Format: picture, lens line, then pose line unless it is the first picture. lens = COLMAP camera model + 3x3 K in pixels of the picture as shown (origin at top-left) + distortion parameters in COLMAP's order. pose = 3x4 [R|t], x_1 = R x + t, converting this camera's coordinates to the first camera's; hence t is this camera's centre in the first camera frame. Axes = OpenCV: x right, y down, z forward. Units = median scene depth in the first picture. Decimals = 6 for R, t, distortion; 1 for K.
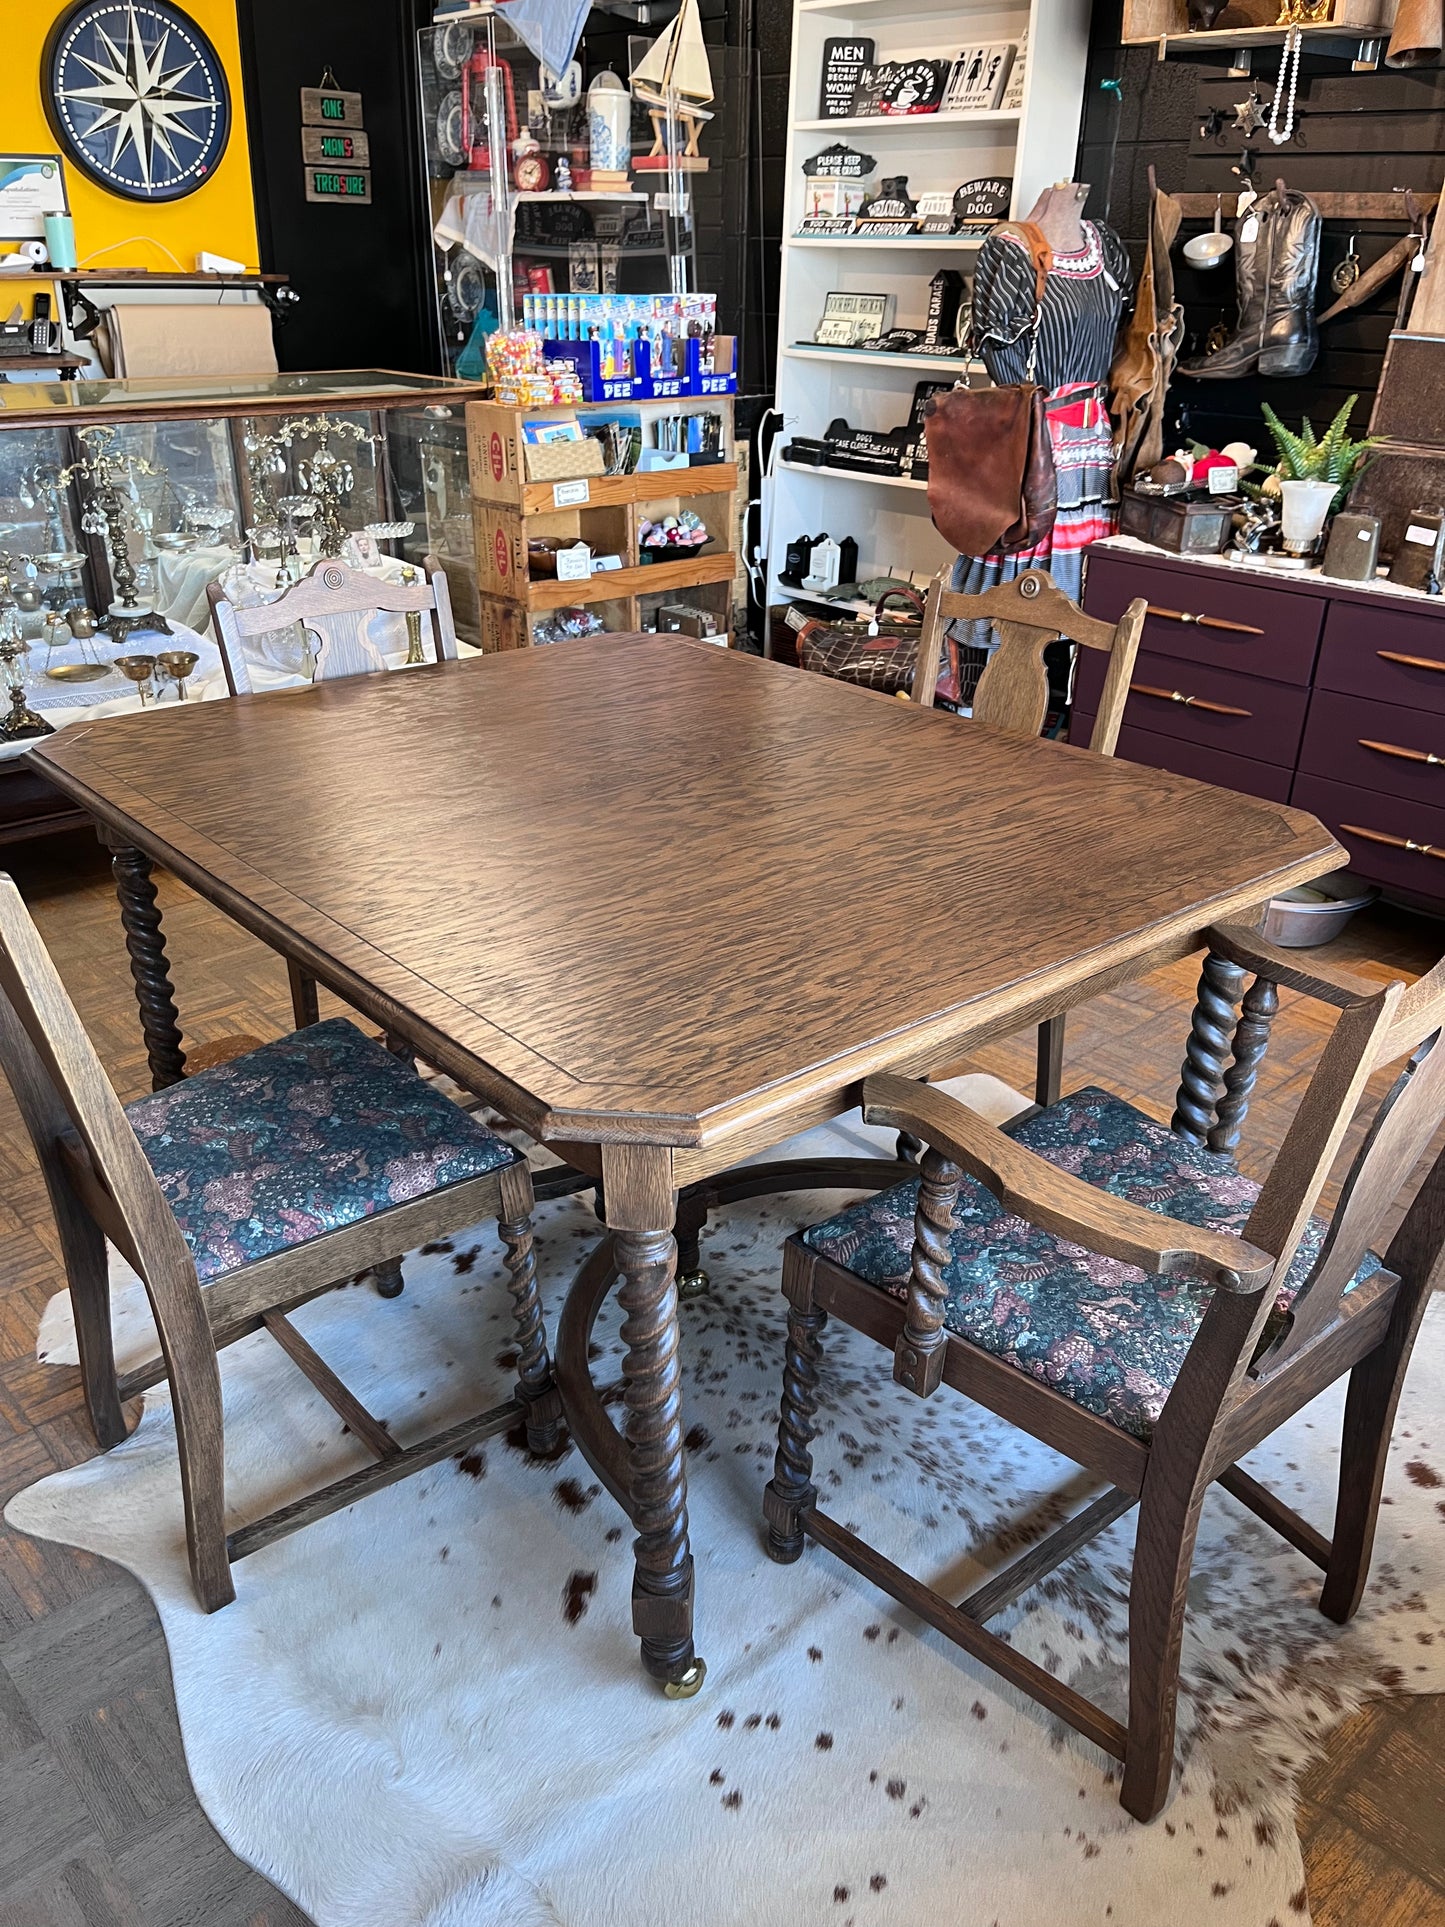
lens RADIAL K [[1458.4, 0, 706.1], [0, 1458.4, 968.2], [0, 0, 1]] dist [0.057347, -0.088877]
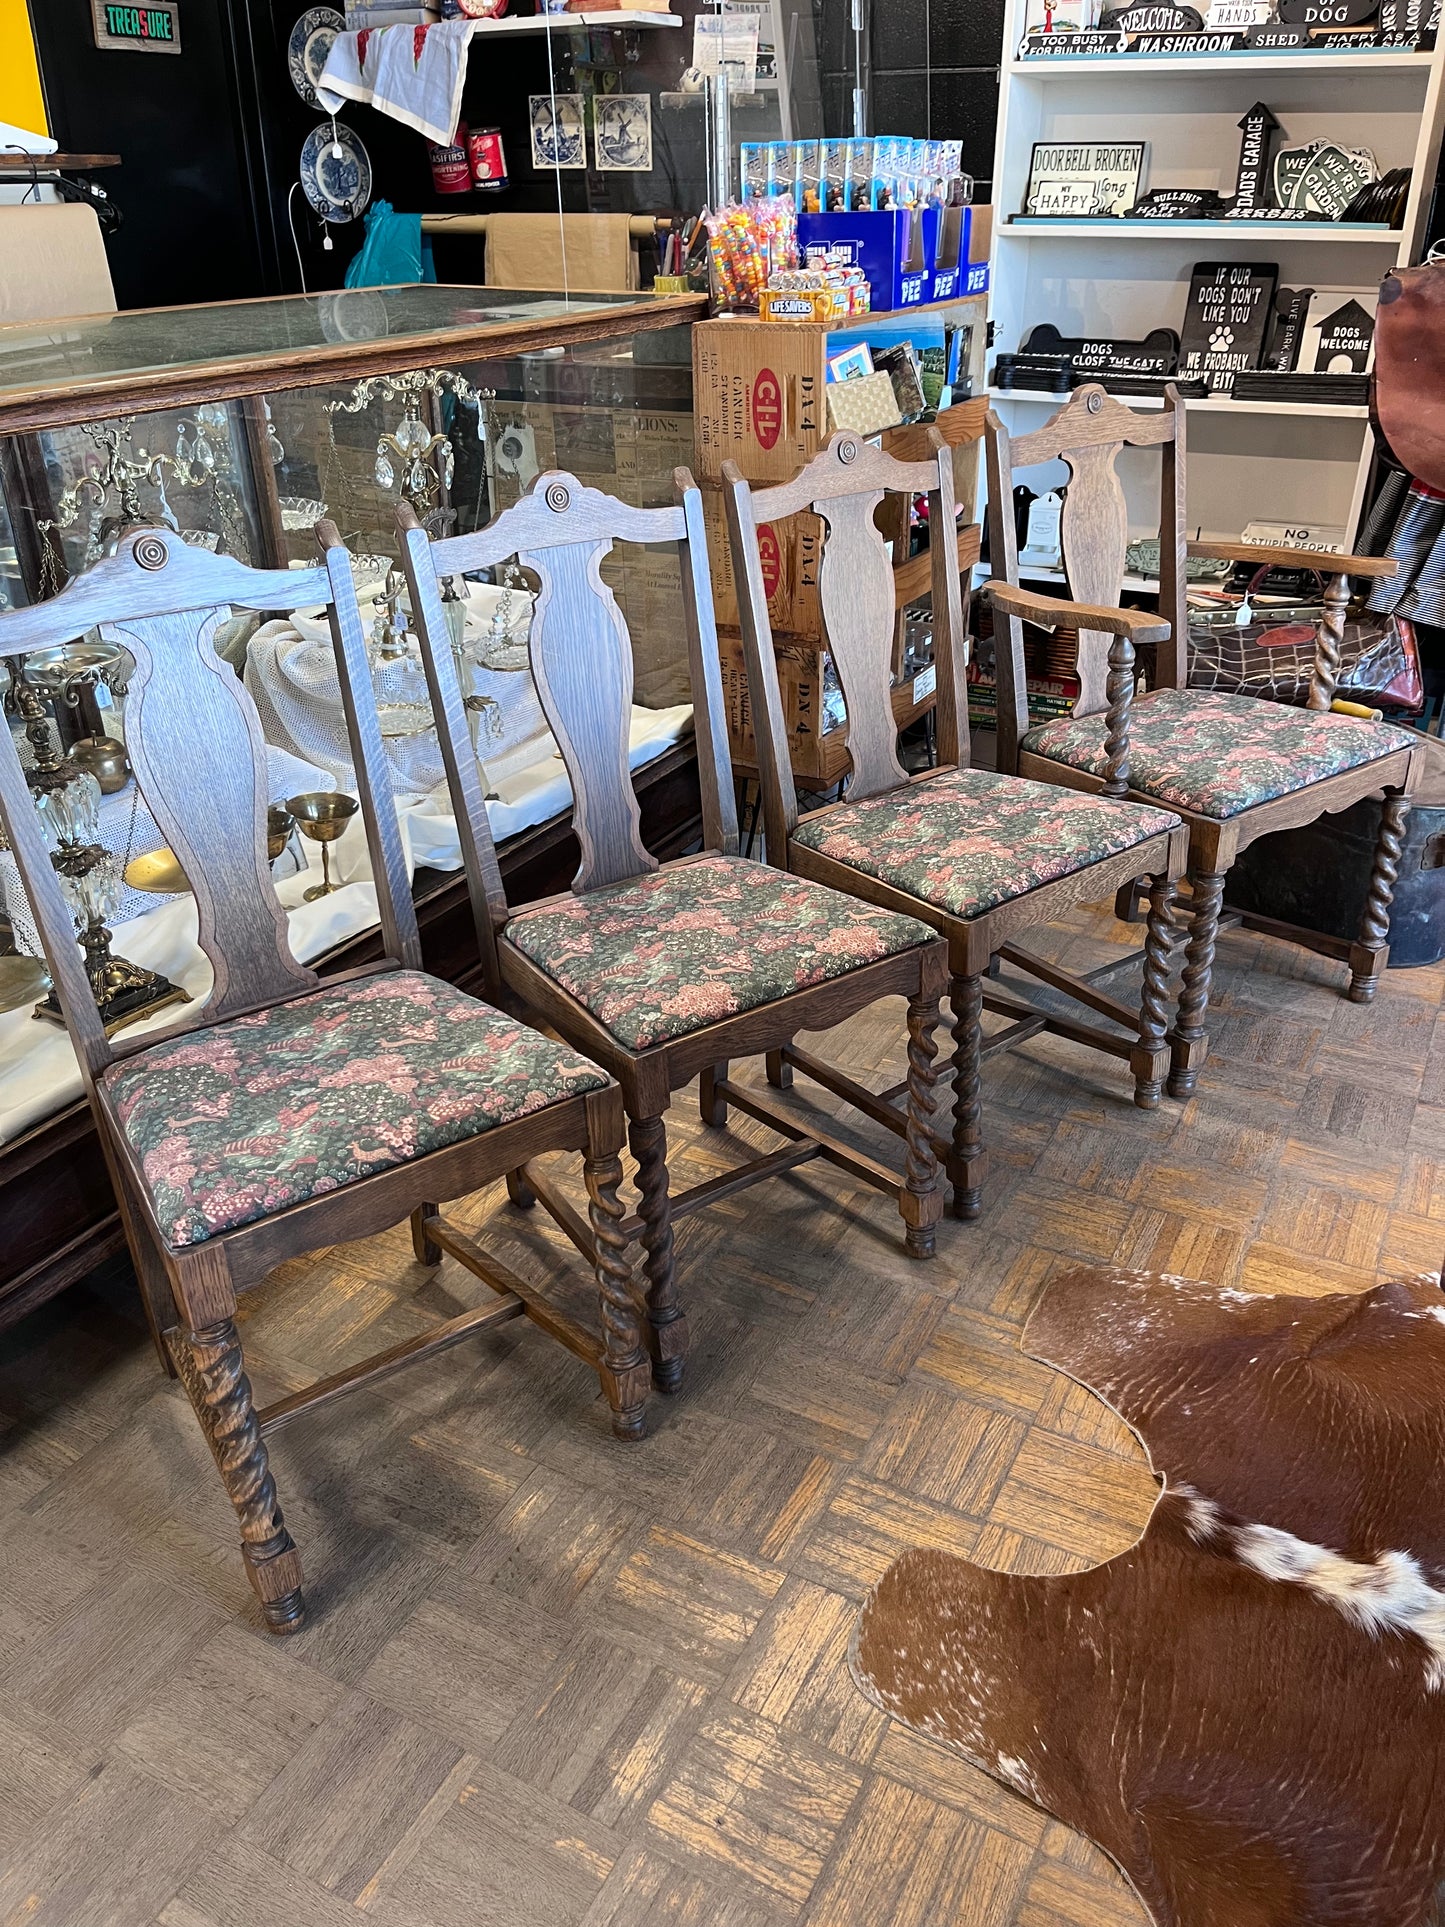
lens RADIAL K [[1458.9, 0, 720.1], [0, 1458.9, 979.9], [0, 0, 1]] dist [0.050999, -0.075562]
pose [[0.942864, -0.179453, 0.280722, -0.400287], [0.165914, 0.983546, 0.071481, -0.166703], [-0.288931, -0.020821, 0.957123, 0.426956]]
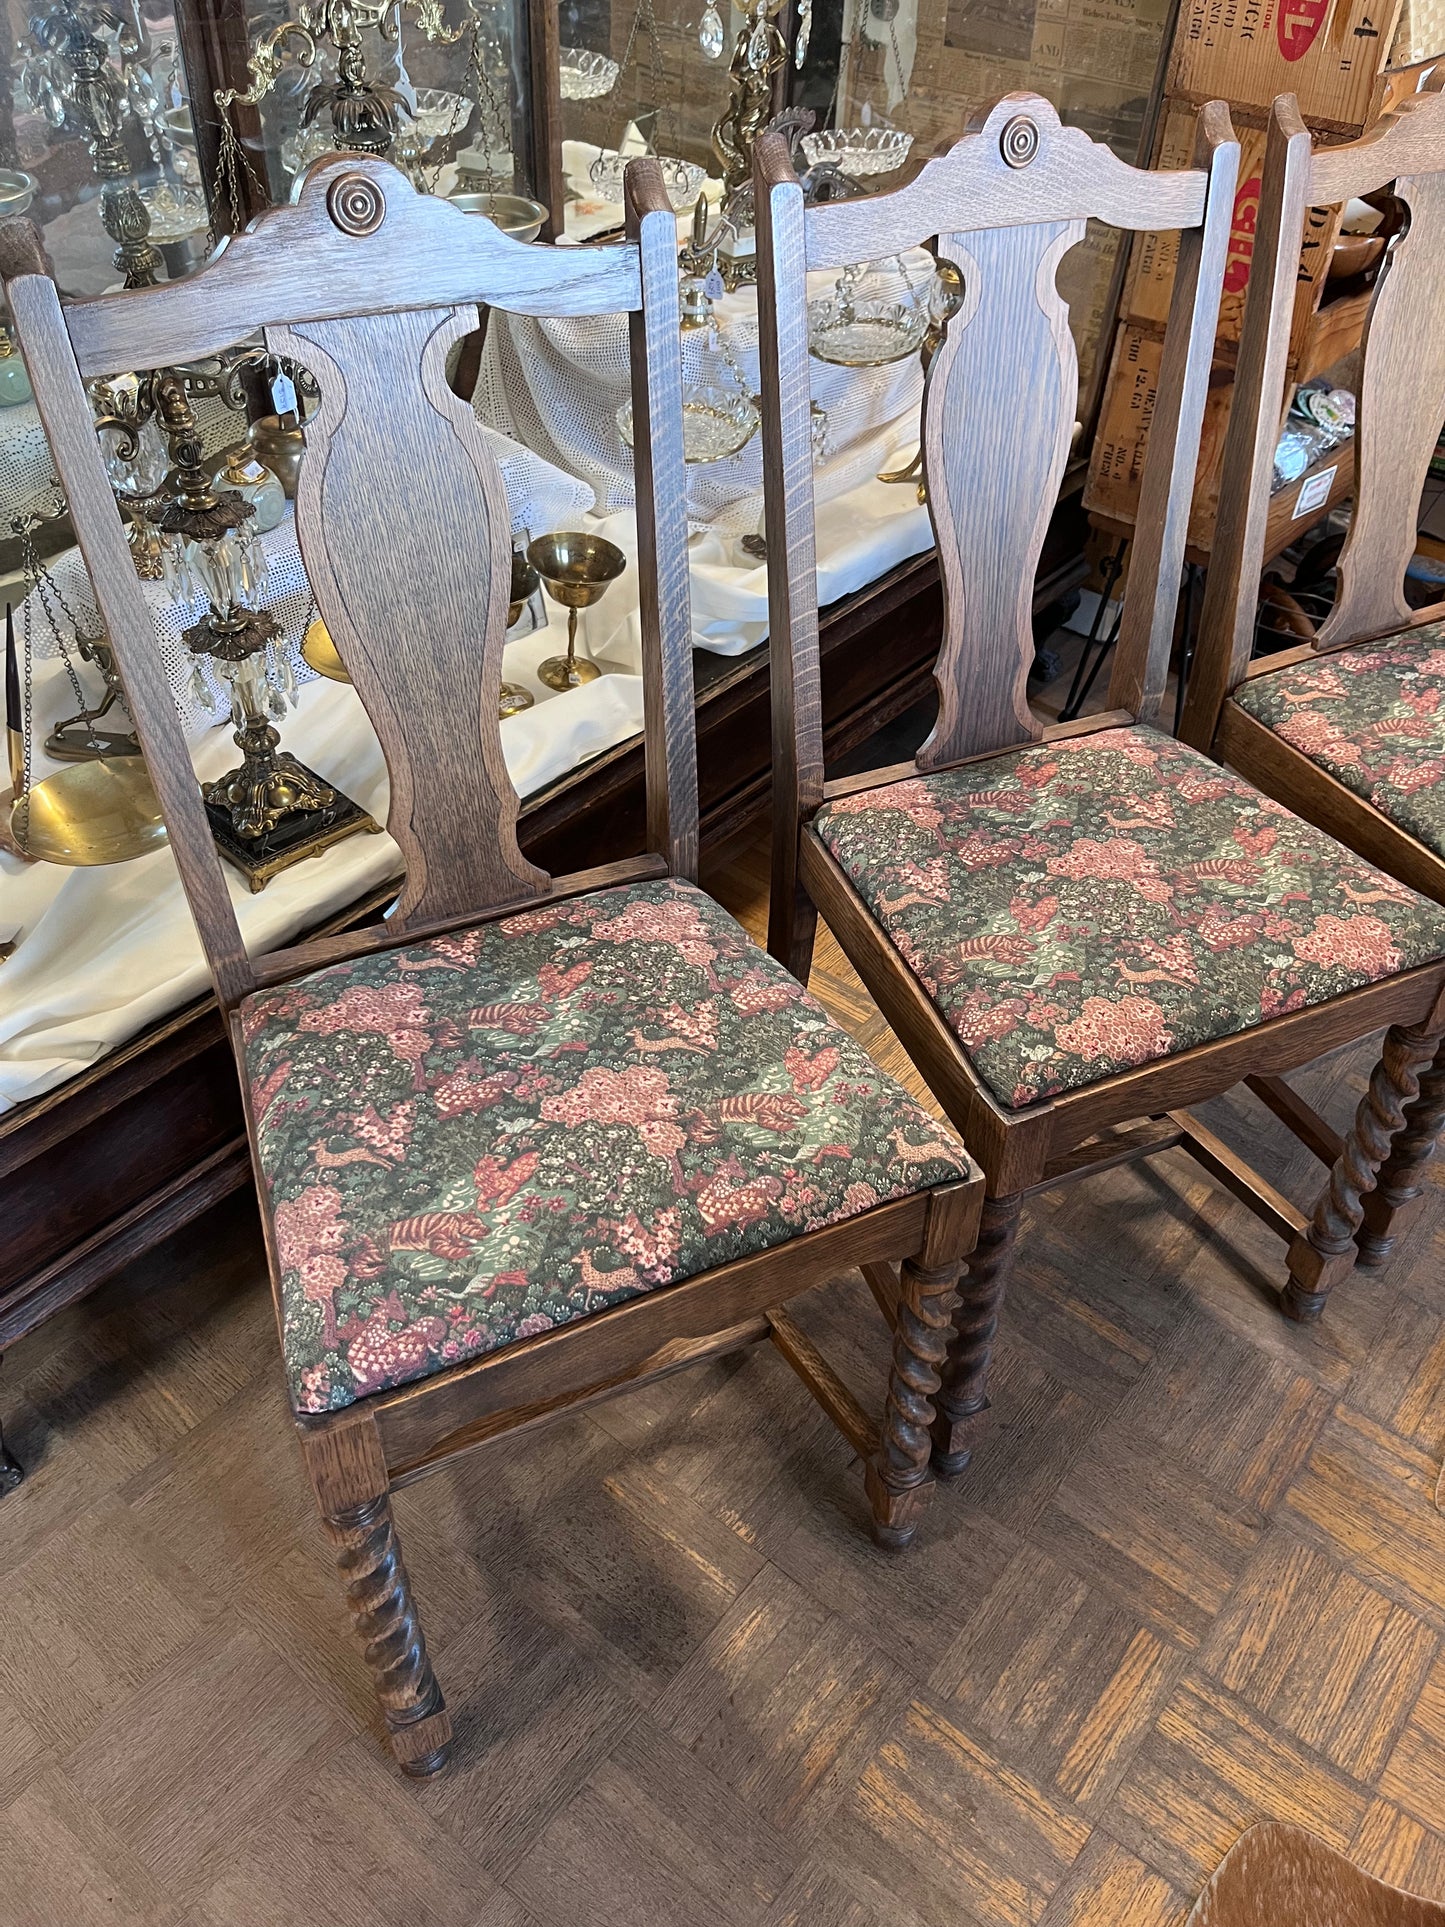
lens RADIAL K [[1451.2, 0, 725.7], [0, 1451.2, 966.5], [0, 0, 1]] dist [0.055599, -0.083736]
pose [[0.988222, -0.081876, 0.129280, -0.394943], [0.039572, 0.952818, 0.300952, -0.232239], [-0.147821, -0.292292, 0.944836, 0.597010]]
